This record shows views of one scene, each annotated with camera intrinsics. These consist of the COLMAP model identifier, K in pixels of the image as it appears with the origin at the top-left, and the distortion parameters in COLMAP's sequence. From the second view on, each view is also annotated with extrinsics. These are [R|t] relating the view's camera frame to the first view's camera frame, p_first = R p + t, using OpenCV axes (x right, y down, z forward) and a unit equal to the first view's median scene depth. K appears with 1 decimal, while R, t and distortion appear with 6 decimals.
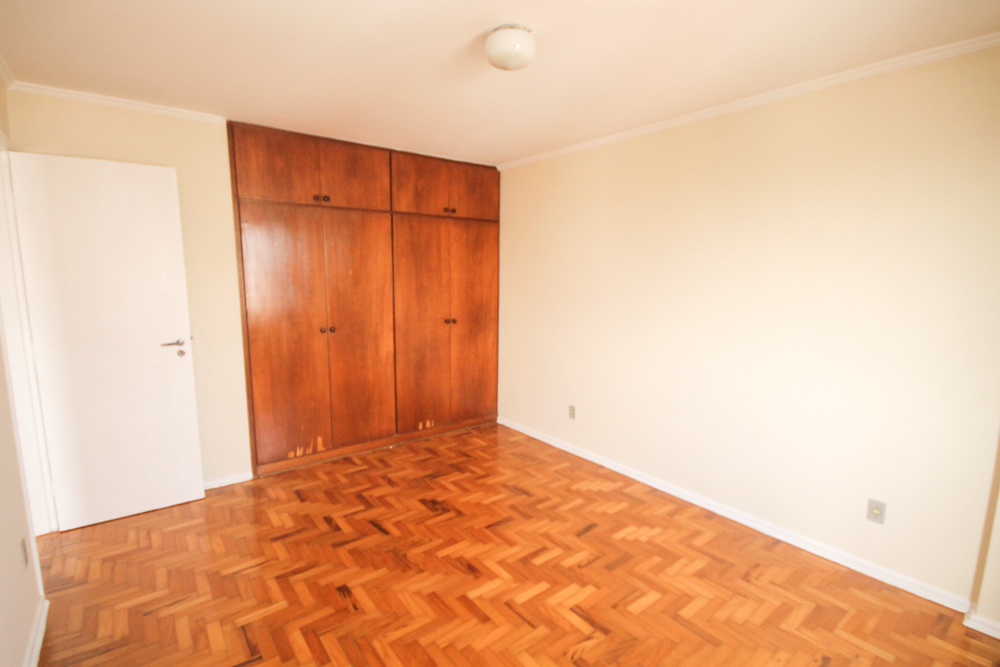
lens RADIAL K [[472.5, 0, 497.3], [0, 472.5, 333.4], [0, 0, 1]] dist [-0.004578, -0.002679]
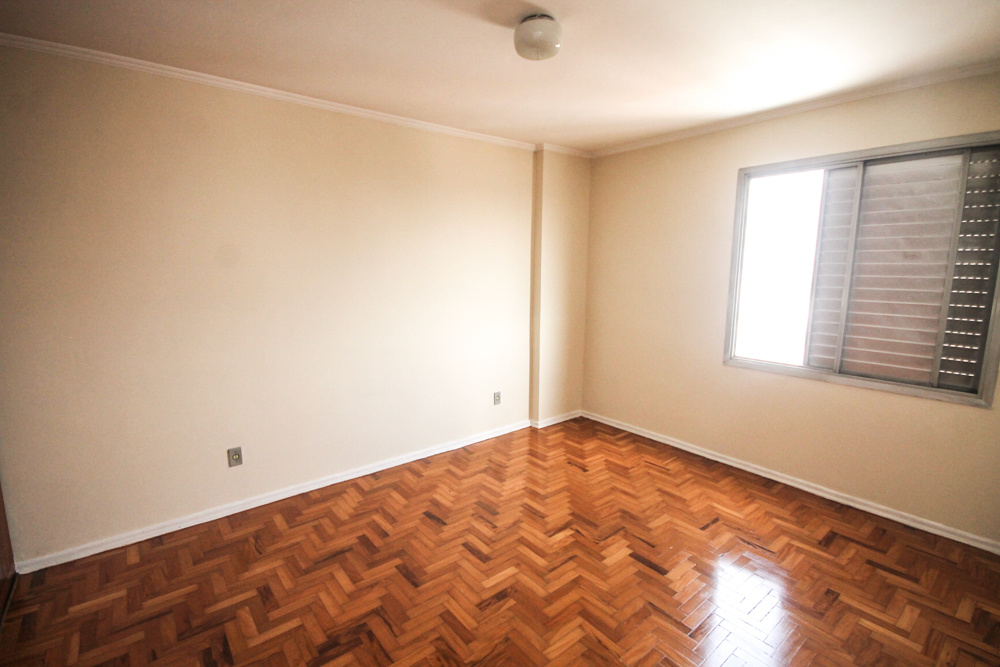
lens RADIAL K [[472.5, 0, 496.8], [0, 472.5, 340.9], [0, 0, 1]] dist [-0.004578, -0.002679]
pose [[-0.026209, -0.166484, 0.985696, -0.823264], [0.130452, 0.977033, 0.168490, -0.113914], [-0.991108, 0.133002, -0.003889, 0.920723]]
